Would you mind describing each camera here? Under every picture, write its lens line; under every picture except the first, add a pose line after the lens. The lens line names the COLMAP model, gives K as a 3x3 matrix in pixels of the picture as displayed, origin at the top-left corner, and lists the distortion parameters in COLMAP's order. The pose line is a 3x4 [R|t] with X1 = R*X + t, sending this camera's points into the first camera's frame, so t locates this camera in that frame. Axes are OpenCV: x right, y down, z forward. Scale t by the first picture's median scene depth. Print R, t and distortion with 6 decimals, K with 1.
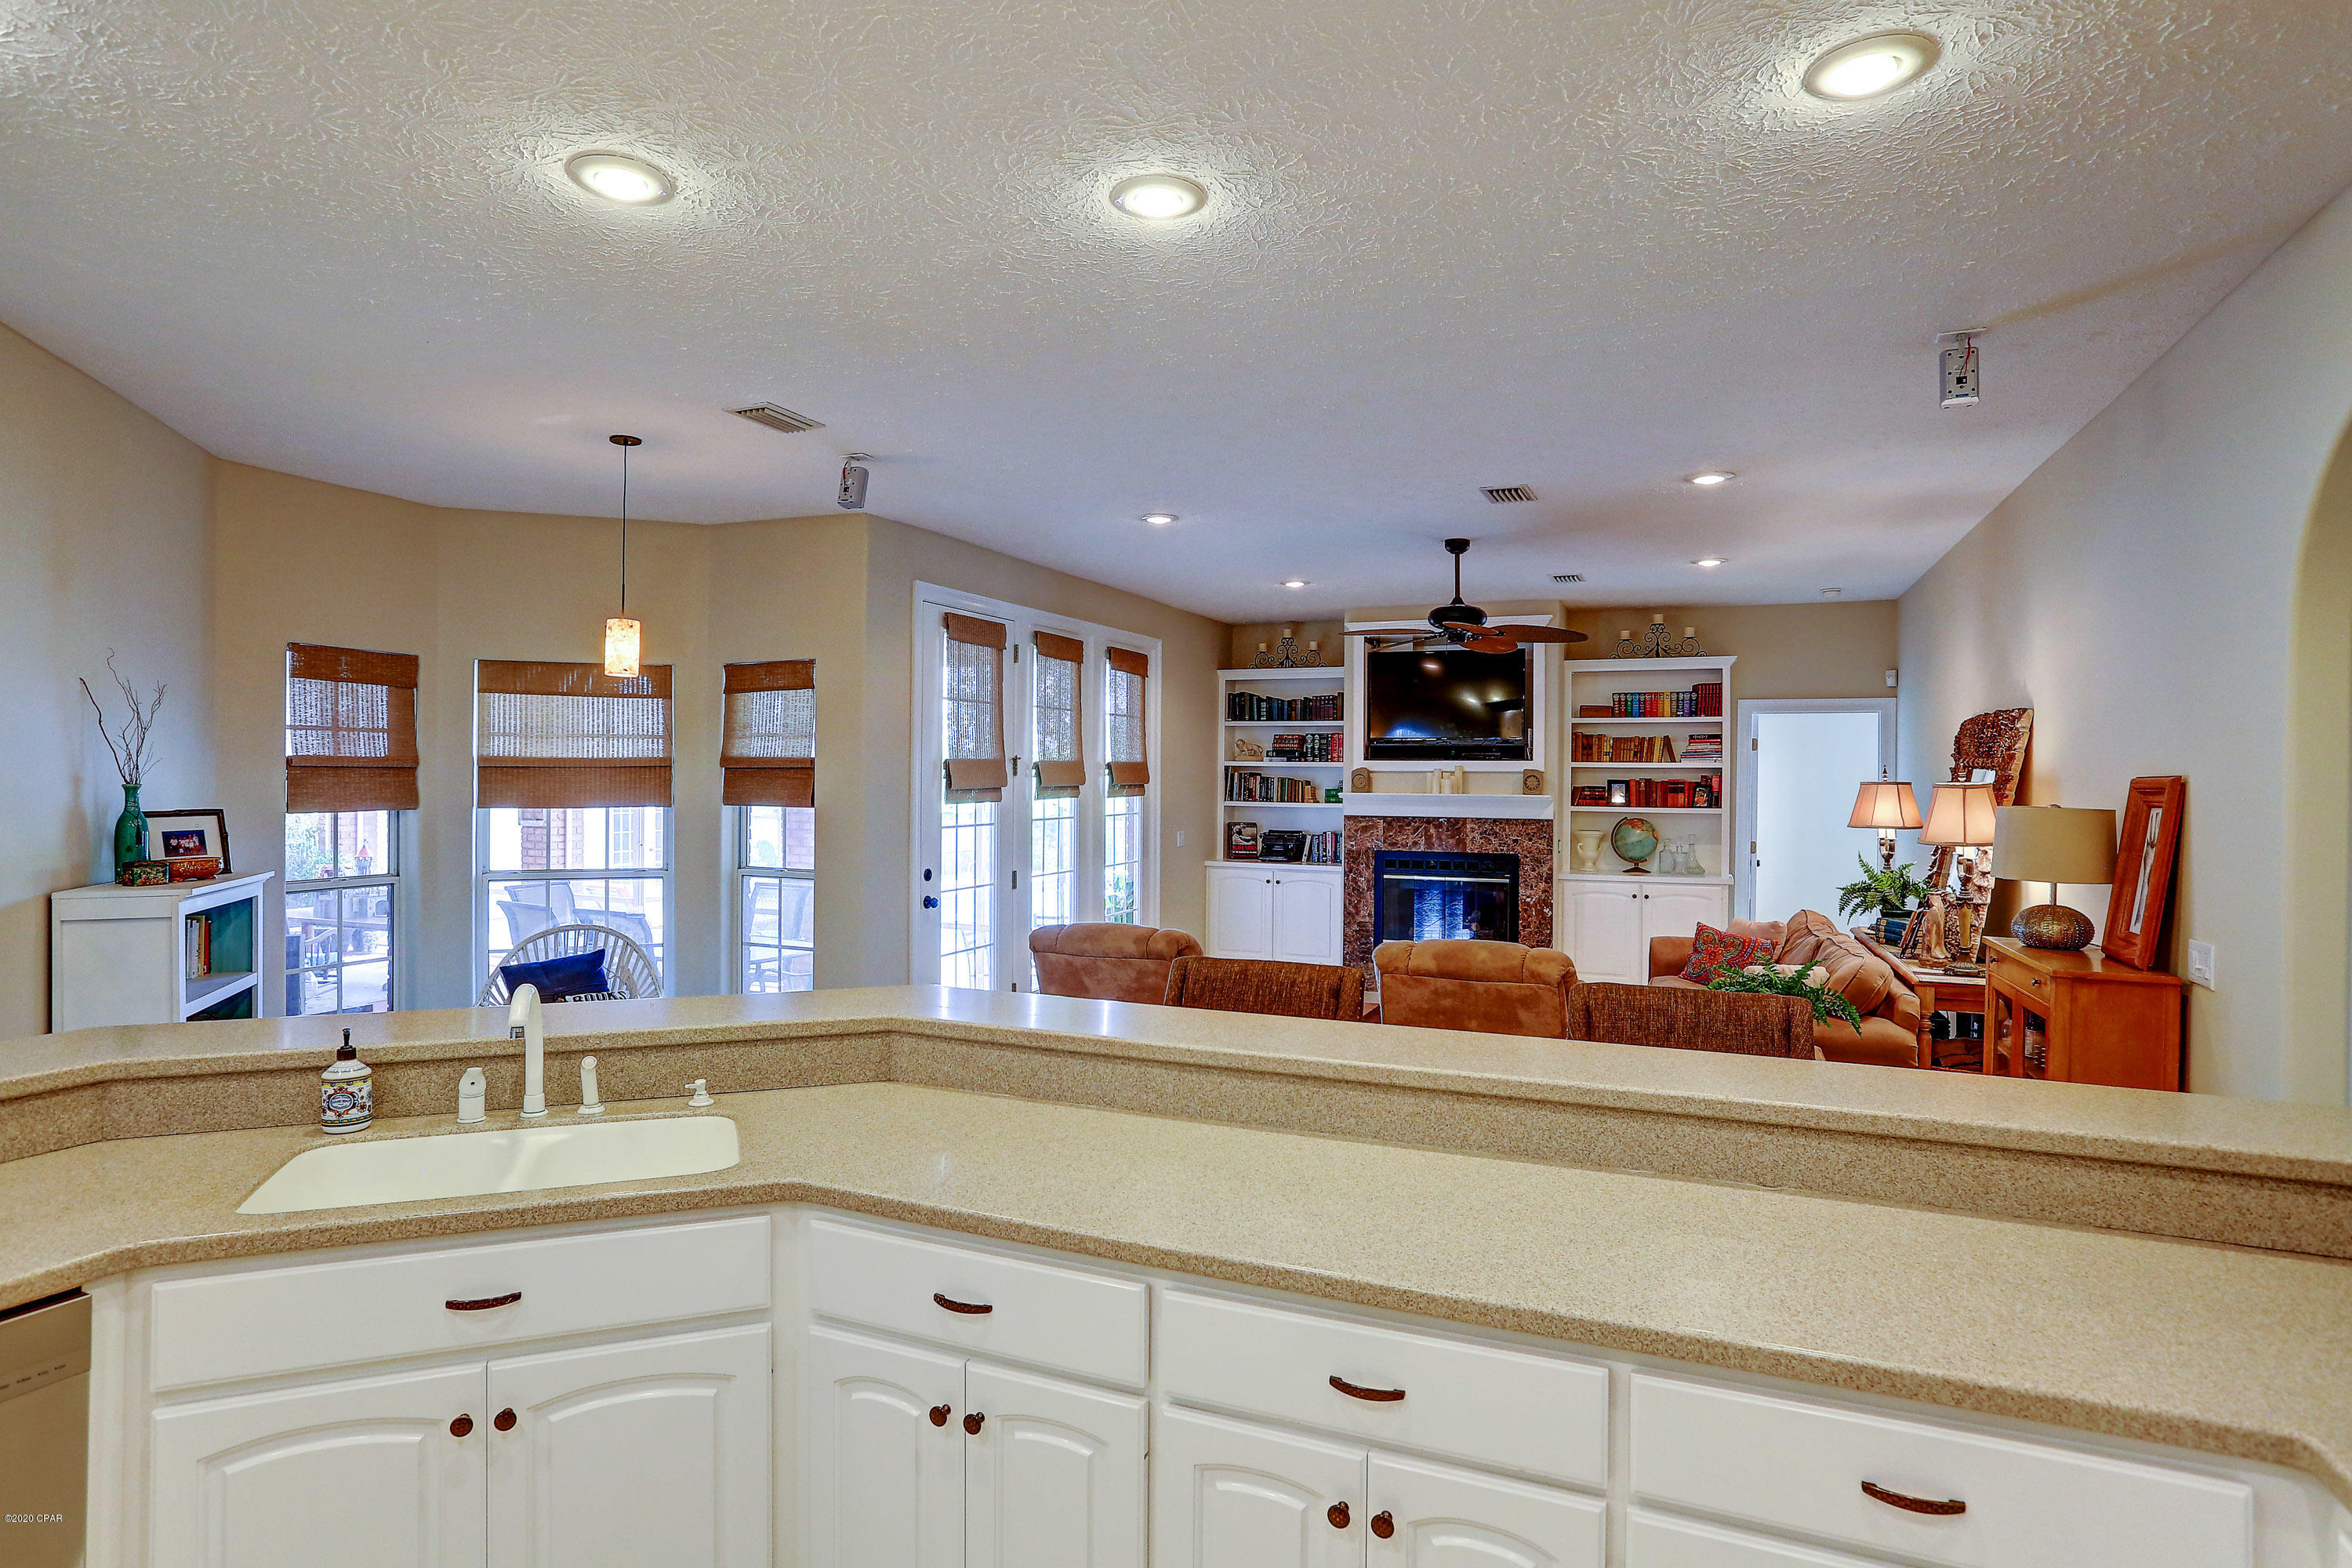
lens RADIAL K [[1258.5, 0, 1170.9], [0, 1258.5, 778.6], [0, 0, 1]] dist [-0.036265, -0.000252]
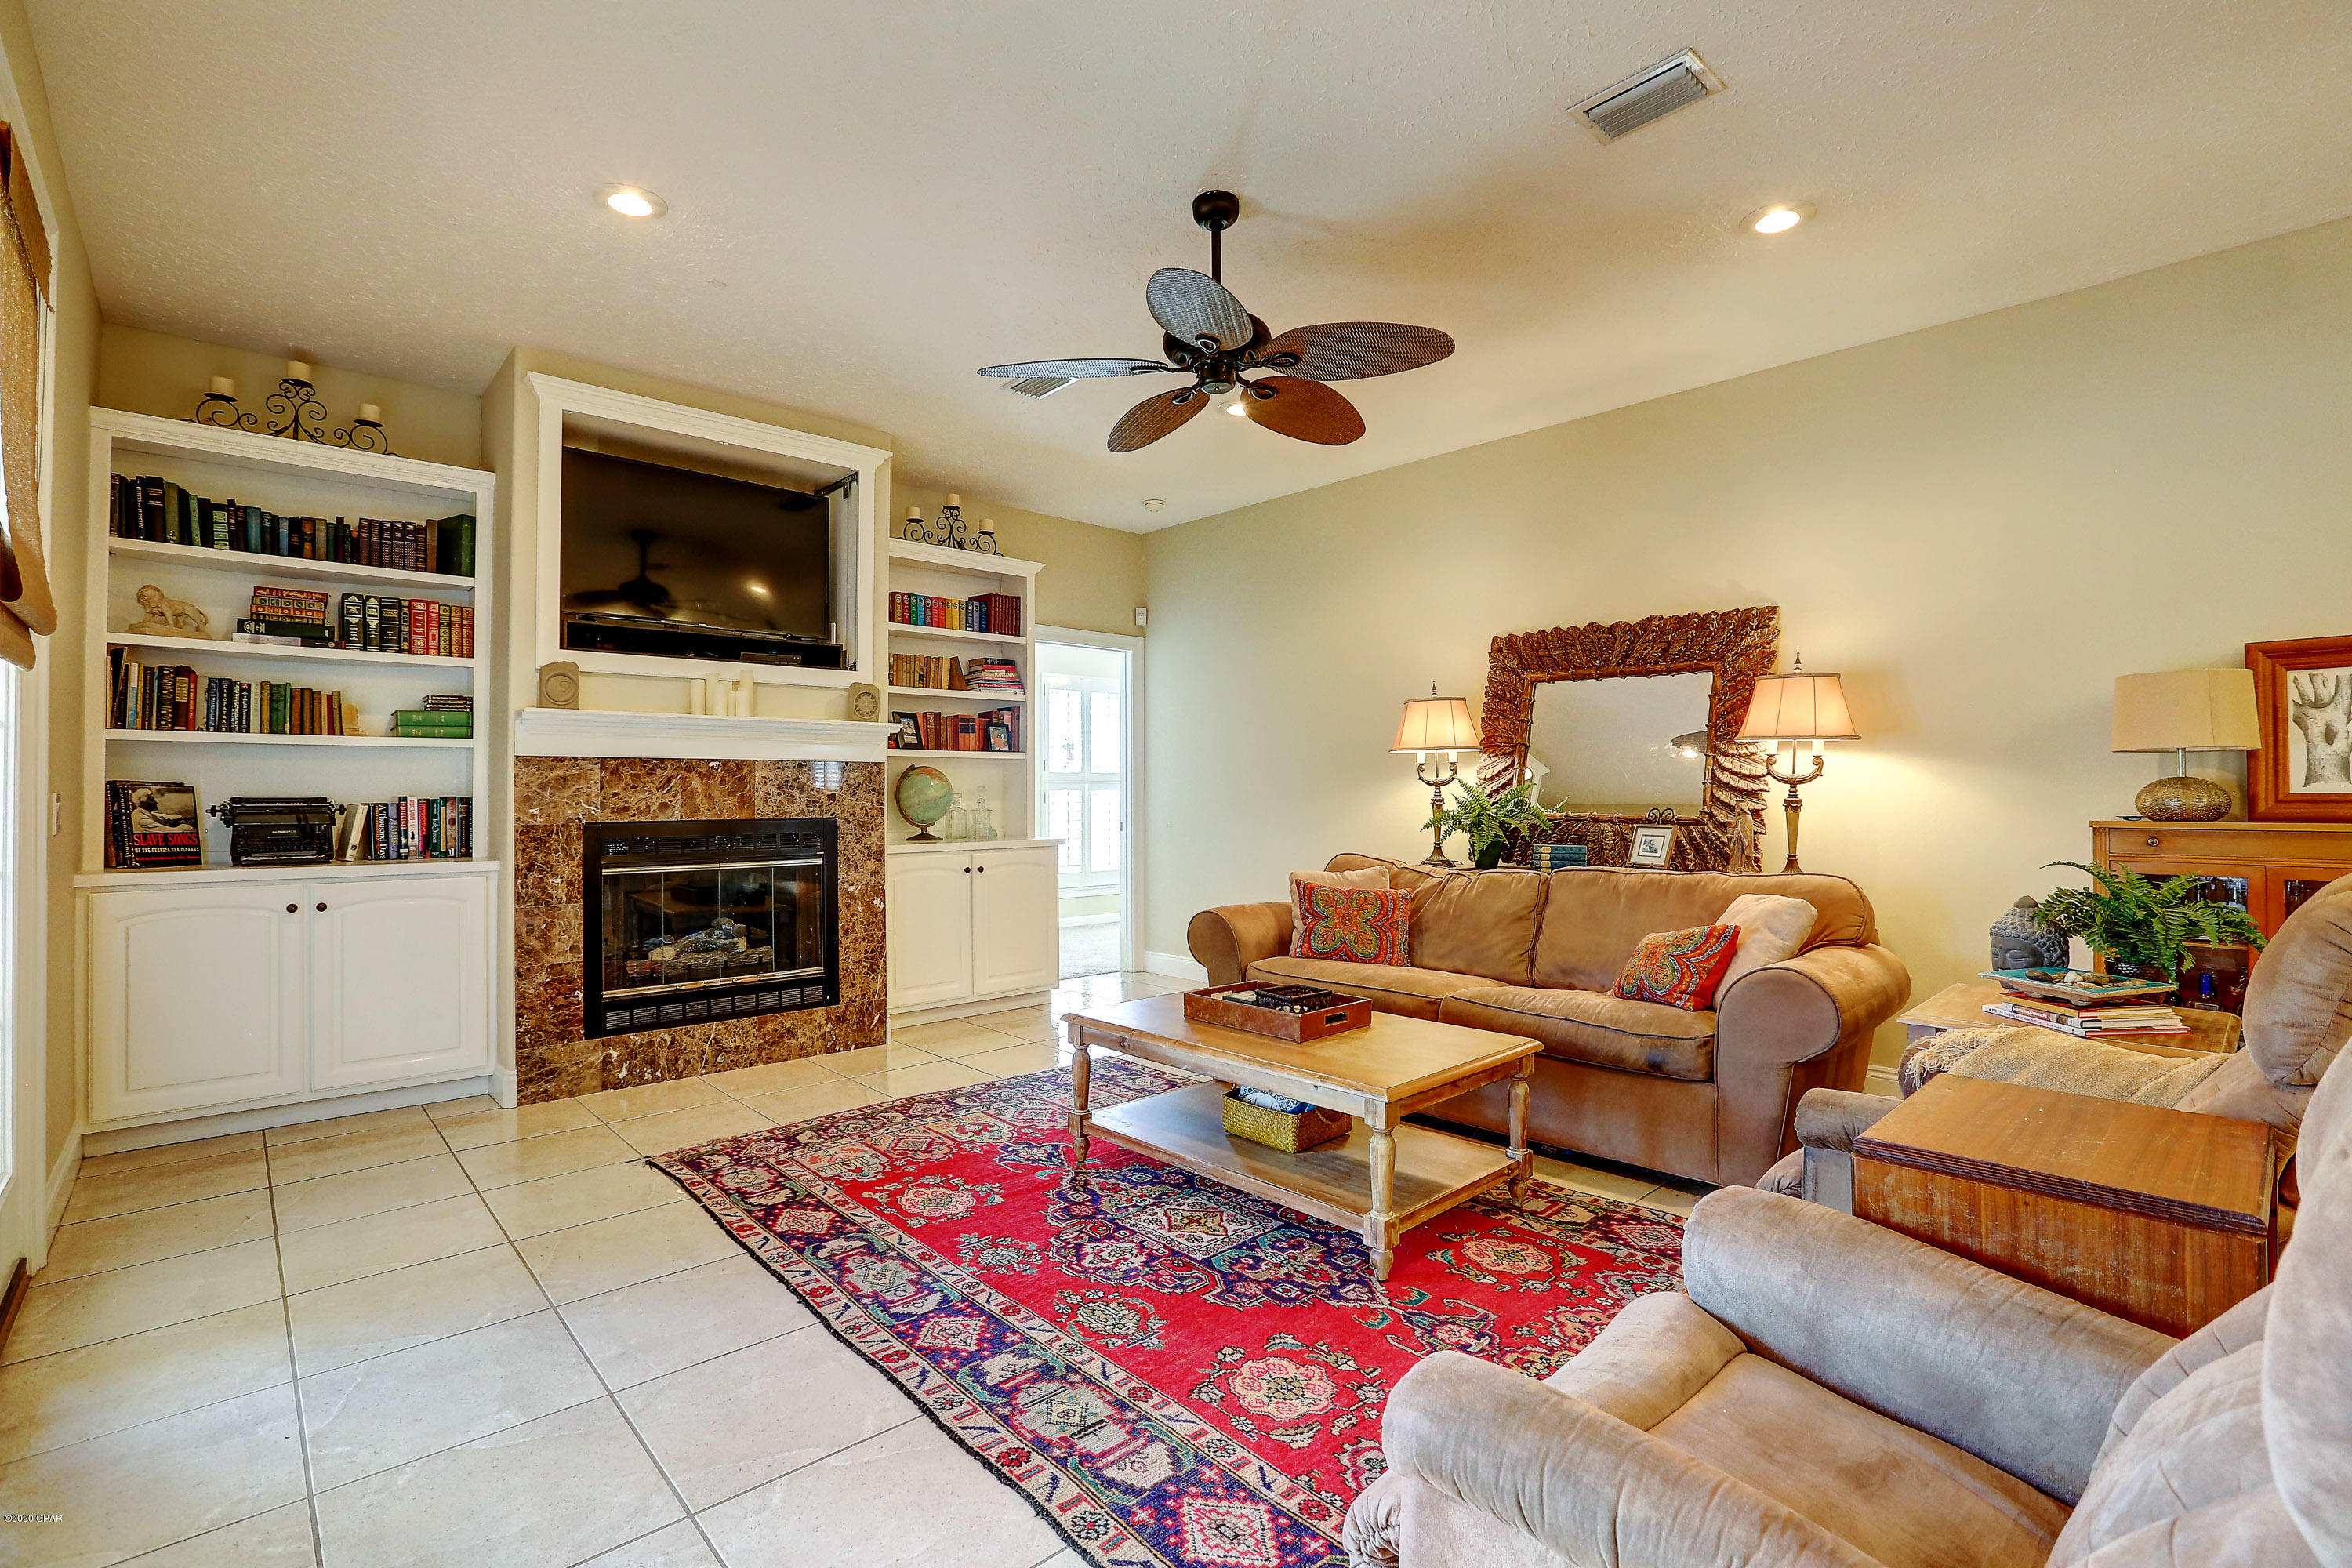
lens RADIAL K [[1073.1, 0, 1161.3], [0, 1073.1, 793.6], [0, 0, 1]] dist [-0.042384, 0.011801]
pose [[0.407742, -0.009085, 0.913052, -0.140844], [0.009755, 0.999937, 0.005593, 0.045021], [-0.913045, 0.006627, 0.407804, 0.608032]]
